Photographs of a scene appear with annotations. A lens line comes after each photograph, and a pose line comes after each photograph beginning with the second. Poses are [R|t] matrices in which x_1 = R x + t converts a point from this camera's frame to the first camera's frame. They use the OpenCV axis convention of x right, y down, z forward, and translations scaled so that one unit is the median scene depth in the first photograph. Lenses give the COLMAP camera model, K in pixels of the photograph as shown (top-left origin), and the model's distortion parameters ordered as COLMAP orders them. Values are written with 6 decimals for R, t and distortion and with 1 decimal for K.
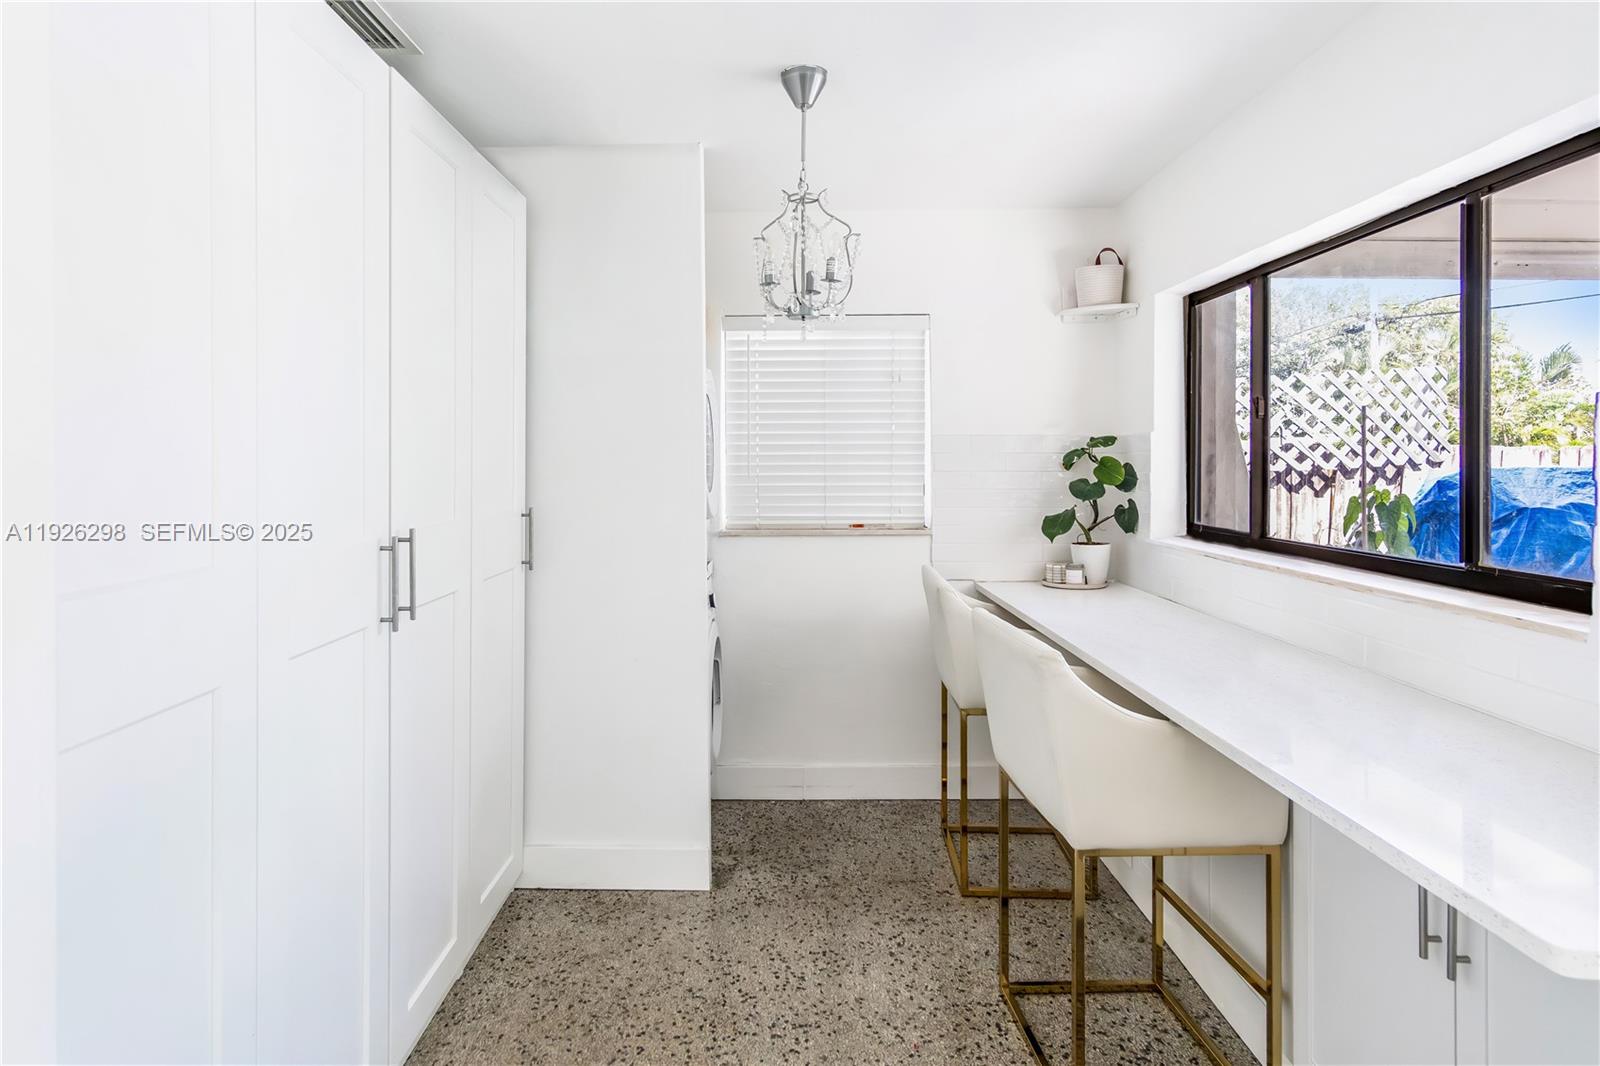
lens RADIAL K [[883.9, 0, 779.1], [0, 883.9, 447.2], [0, 0, 1]] dist [0.015744, 0.000919]
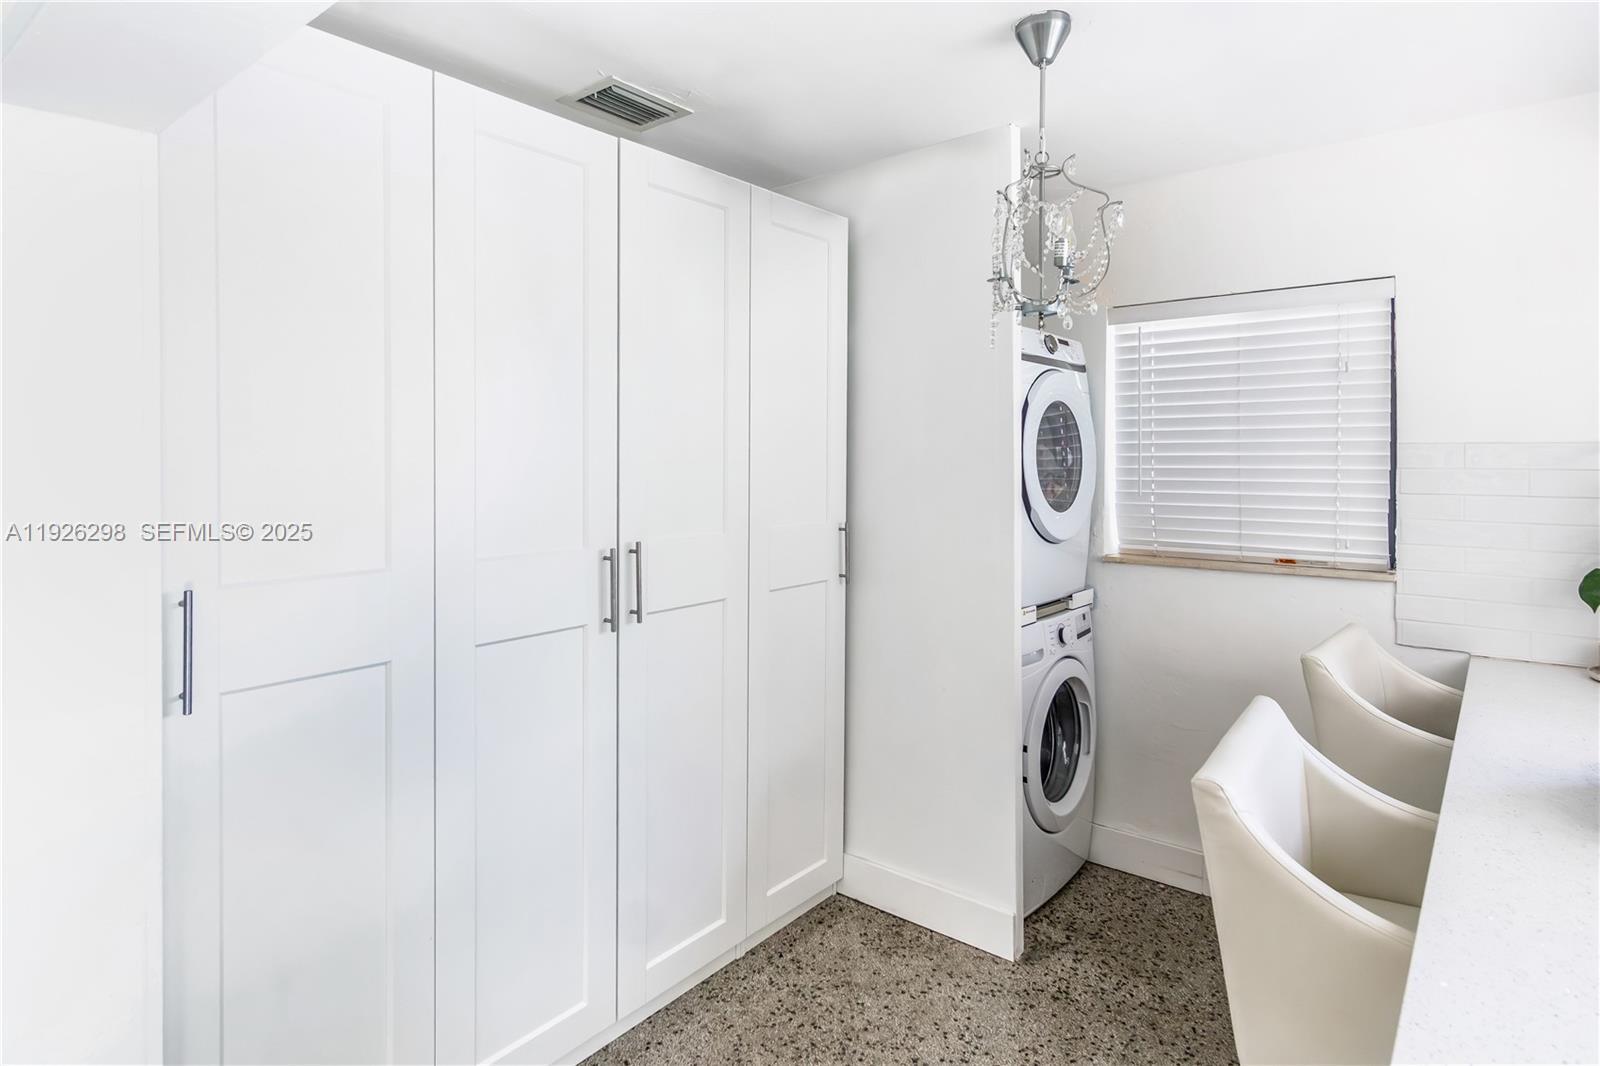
lens RADIAL K [[883.9, 0, 779.1], [0, 883.9, 447.2], [0, 0, 1]] dist [0.015744, 0.000919]
pose [[0.789338, -0.006902, -0.613920, 0.288451], [0.007497, 0.999971, -0.001603, -0.017276], [0.613913, -0.003338, 0.789367, 0.153900]]
